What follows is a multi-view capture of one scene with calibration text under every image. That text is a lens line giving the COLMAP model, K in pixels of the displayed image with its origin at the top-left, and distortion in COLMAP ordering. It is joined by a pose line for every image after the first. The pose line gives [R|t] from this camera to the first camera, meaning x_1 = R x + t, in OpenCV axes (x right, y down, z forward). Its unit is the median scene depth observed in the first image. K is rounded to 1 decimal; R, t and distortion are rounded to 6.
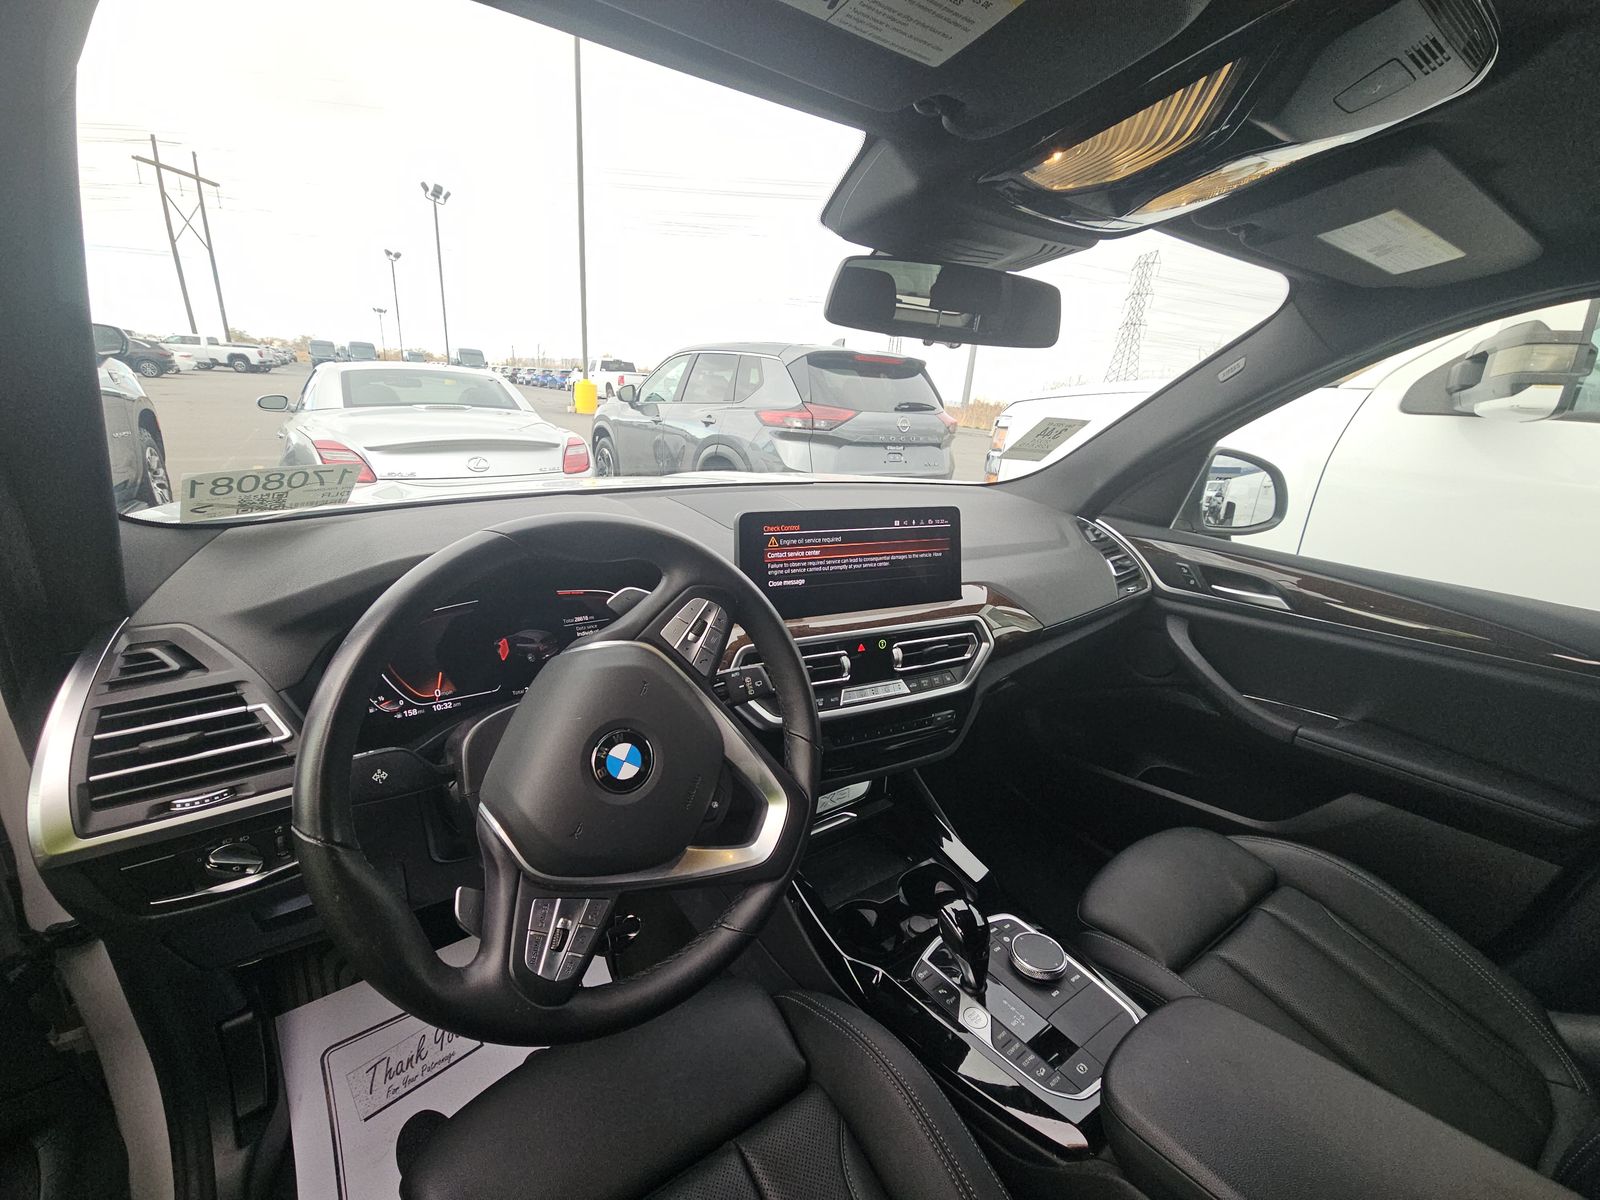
lens RADIAL K [[661.4, 0, 785.2], [0, 661.4, 604.7], [0, 0, 1]] dist [0.003074, -0.005331]
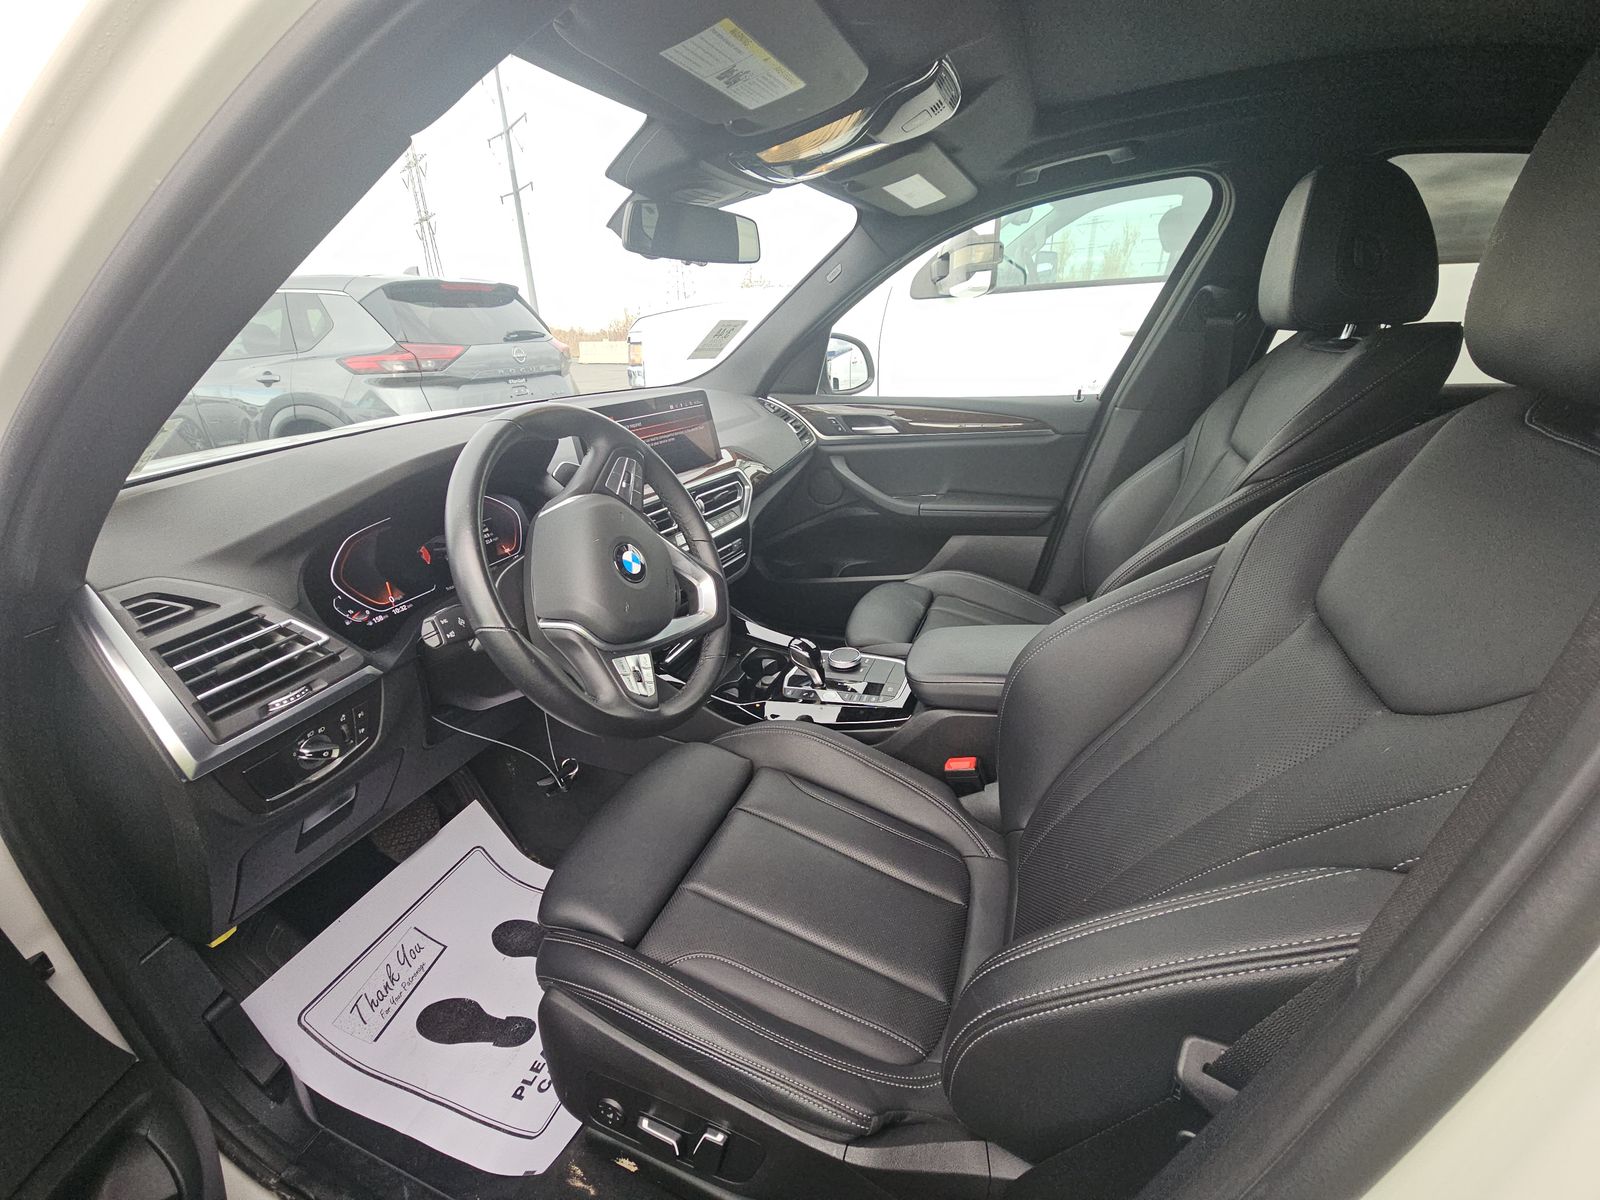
lens RADIAL K [[661.4, 0, 797.5], [0, 661.4, 601.9], [0, 0, 1]] dist [0.003074, -0.005331]
pose [[0.820963, -0.297079, 0.487611, -0.355512], [0.248591, 0.954768, 0.163158, 0.087954], [-0.514026, -0.012731, 0.857680, -0.245863]]
